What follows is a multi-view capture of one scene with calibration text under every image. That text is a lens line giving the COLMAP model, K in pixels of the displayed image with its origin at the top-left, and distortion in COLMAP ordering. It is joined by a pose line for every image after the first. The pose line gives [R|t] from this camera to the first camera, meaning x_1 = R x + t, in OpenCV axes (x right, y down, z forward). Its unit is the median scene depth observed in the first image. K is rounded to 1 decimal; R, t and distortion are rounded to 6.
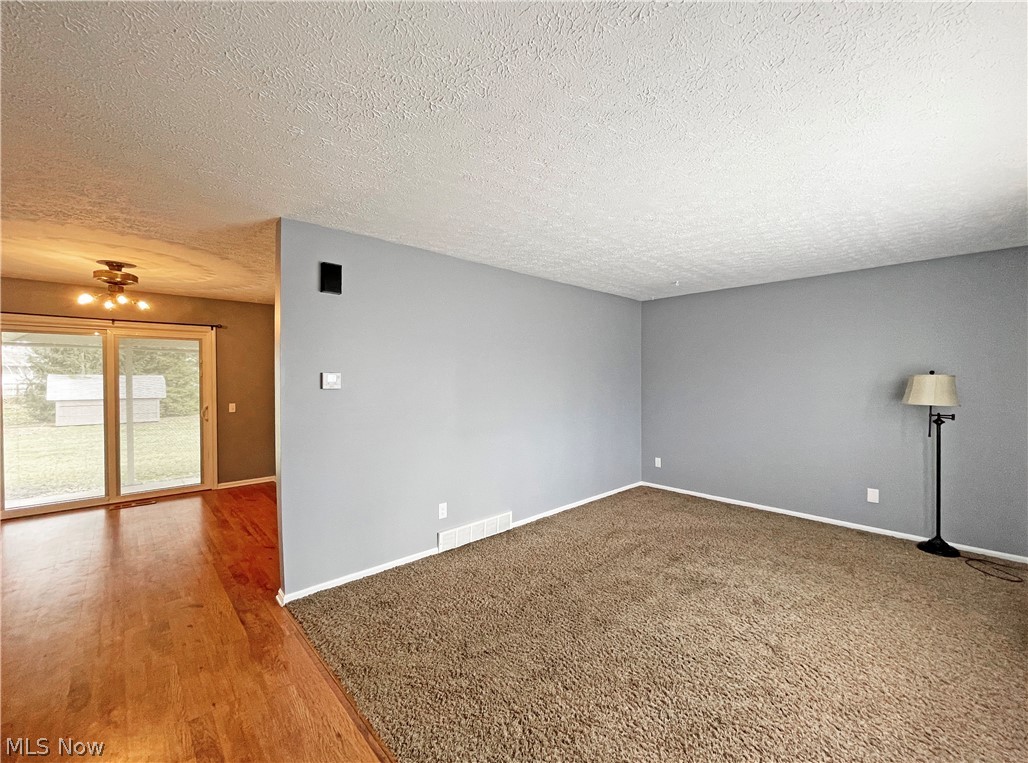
lens RADIAL K [[420.9, 0, 514.0], [0, 420.9, 381.5], [0, 0, 1]] dist [-0.000120, 0.000087]
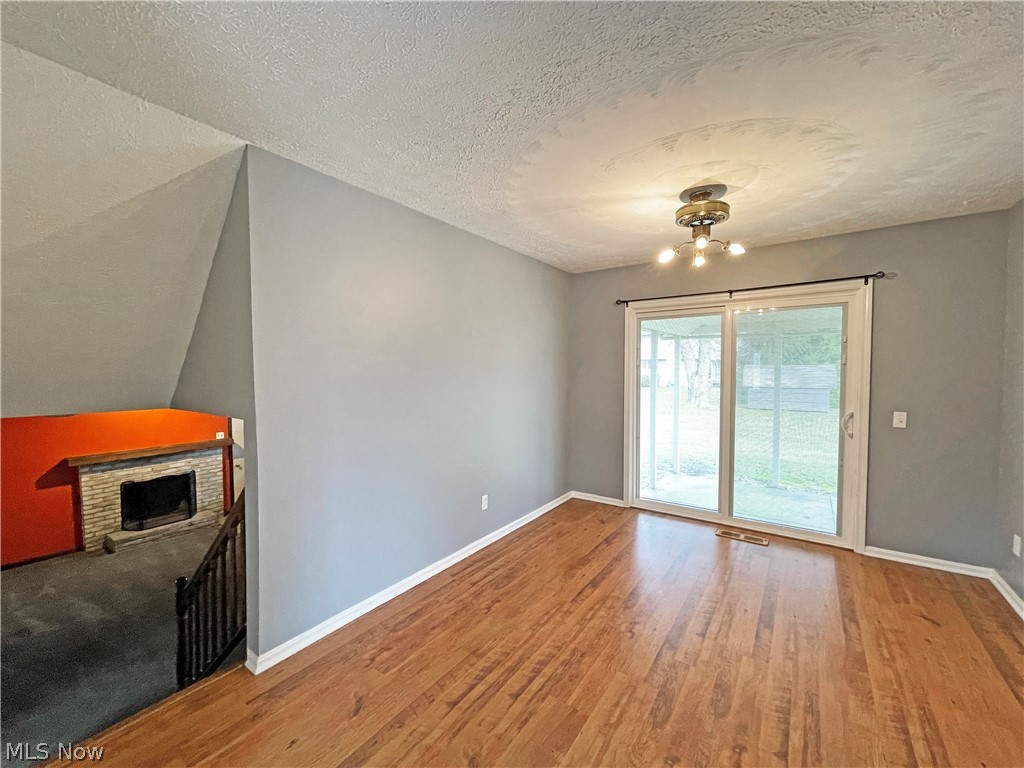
lens RADIAL K [[413.5, 0, 512.0], [0, 413.5, 384.0], [0, 0, 1]] dist [-0.002592, -0.000216]
pose [[0.202247, 0.042223, -0.978424, -0.252168], [-0.012853, 0.999099, 0.040459, -0.000951], [0.979250, 0.004393, 0.202607, 0.406277]]
